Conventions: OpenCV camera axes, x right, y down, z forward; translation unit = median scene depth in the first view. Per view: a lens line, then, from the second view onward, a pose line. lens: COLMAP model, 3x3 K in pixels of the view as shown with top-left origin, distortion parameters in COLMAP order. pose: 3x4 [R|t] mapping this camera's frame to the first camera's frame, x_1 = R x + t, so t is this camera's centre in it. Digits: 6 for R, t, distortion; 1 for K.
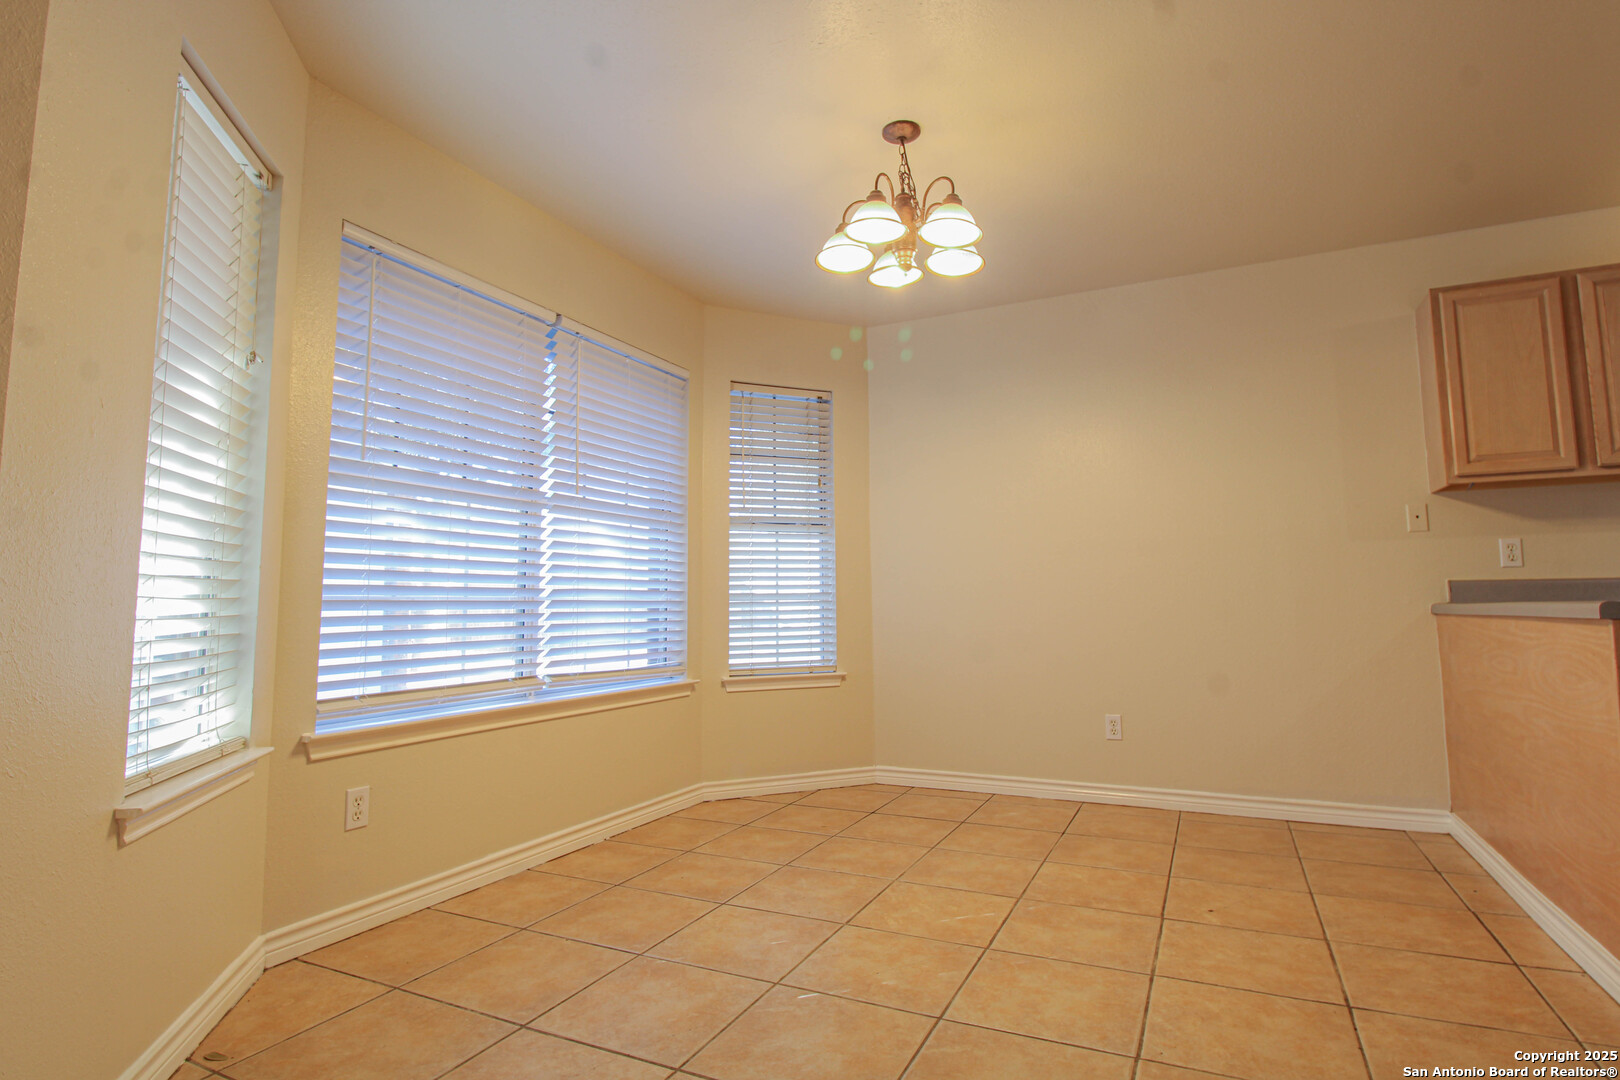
lens RADIAL K [[832.9, 0, 819.6], [0, 832.9, 533.1], [0, 0, 1]] dist [-0.004102, -0.002086]
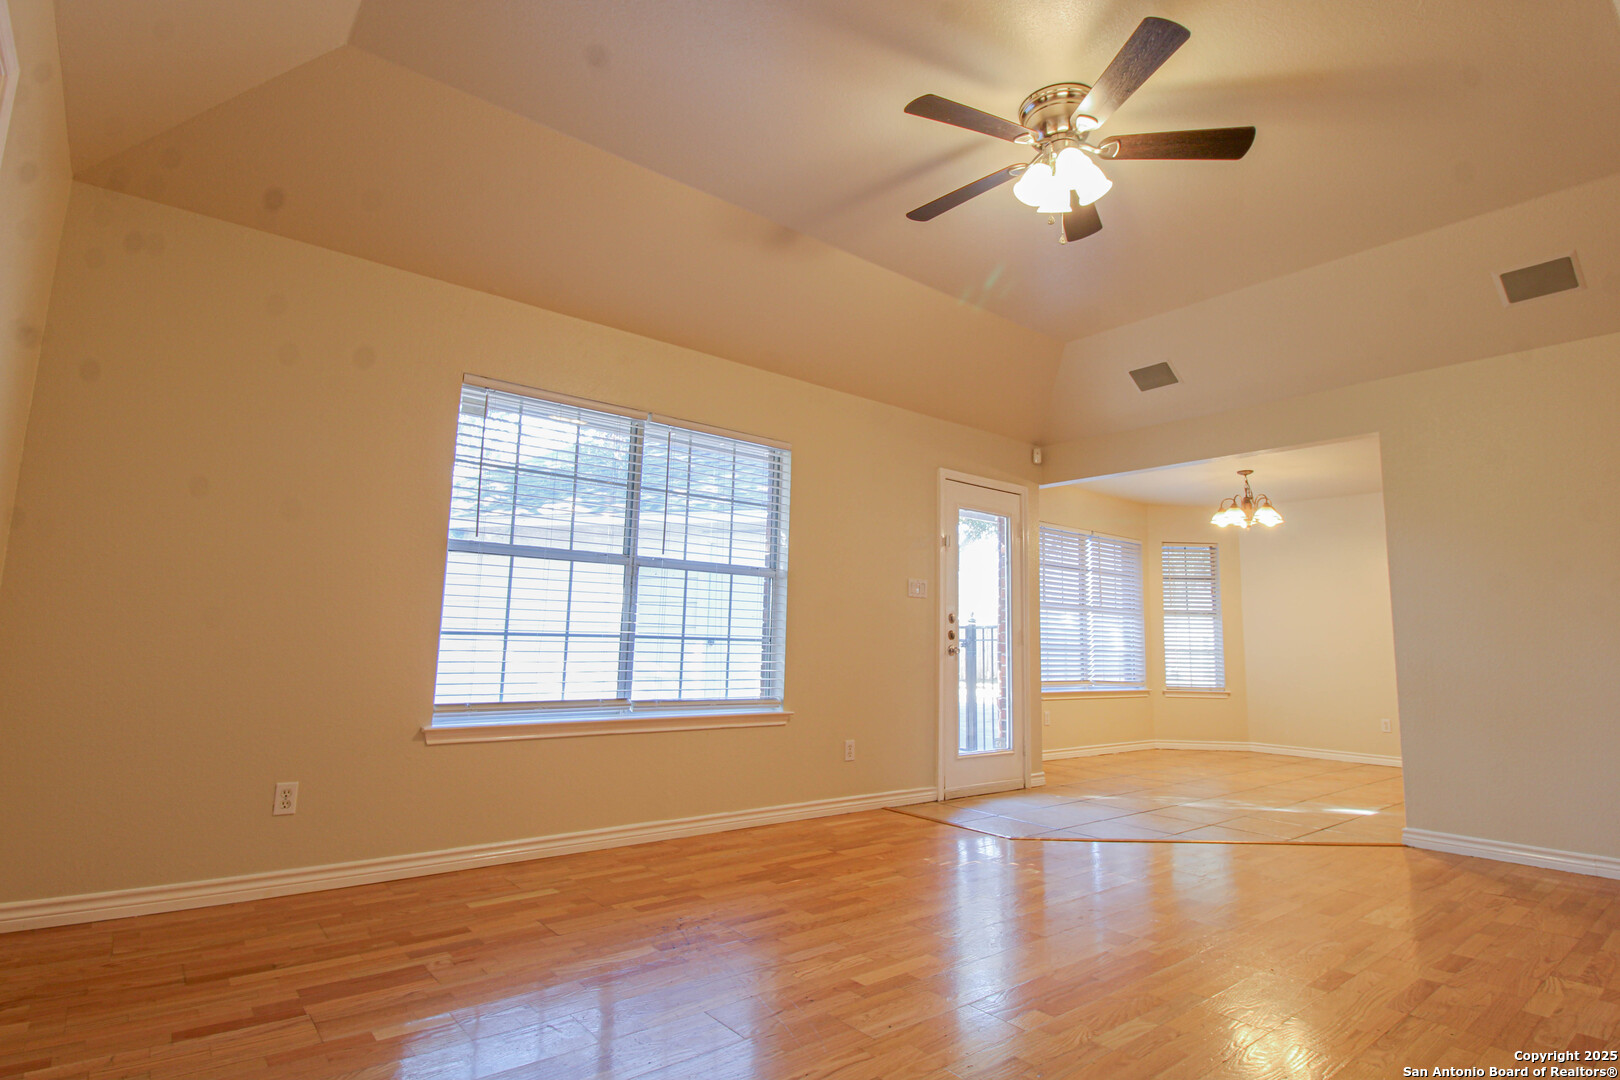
lens RADIAL K [[832.9, 0, 808.9], [0, 832.9, 523.6], [0, 0, 1]] dist [-0.004102, -0.002086]
pose [[0.903169, -0.027569, -0.428399, -0.019403], [0.001904, 0.998183, -0.060222, -0.147875], [0.429281, 0.053575, 0.901581, -1.637030]]
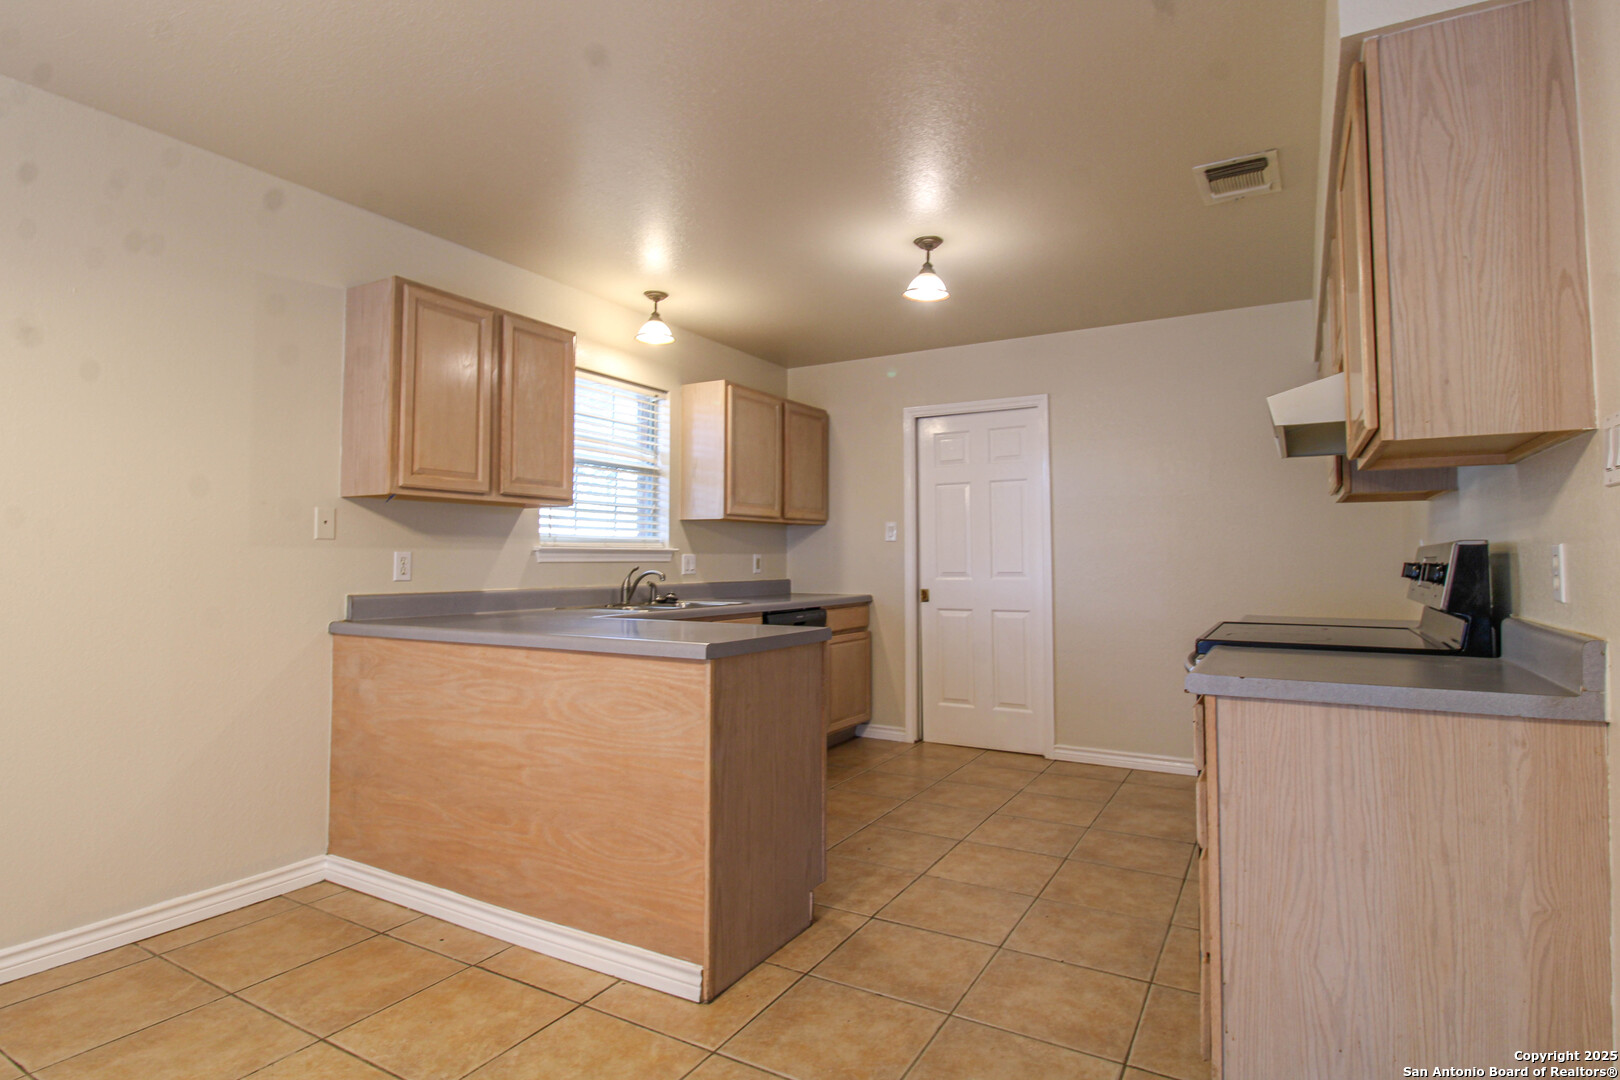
lens RADIAL K [[832.9, 0, 814.3], [0, 832.9, 526.2], [0, 0, 1]] dist [-0.004102, -0.002086]
pose [[0.081831, 0.052124, 0.995282, -0.108359], [-0.088387, 0.995076, -0.044846, -0.022696], [-0.992719, -0.084300, 0.086035, 0.437903]]
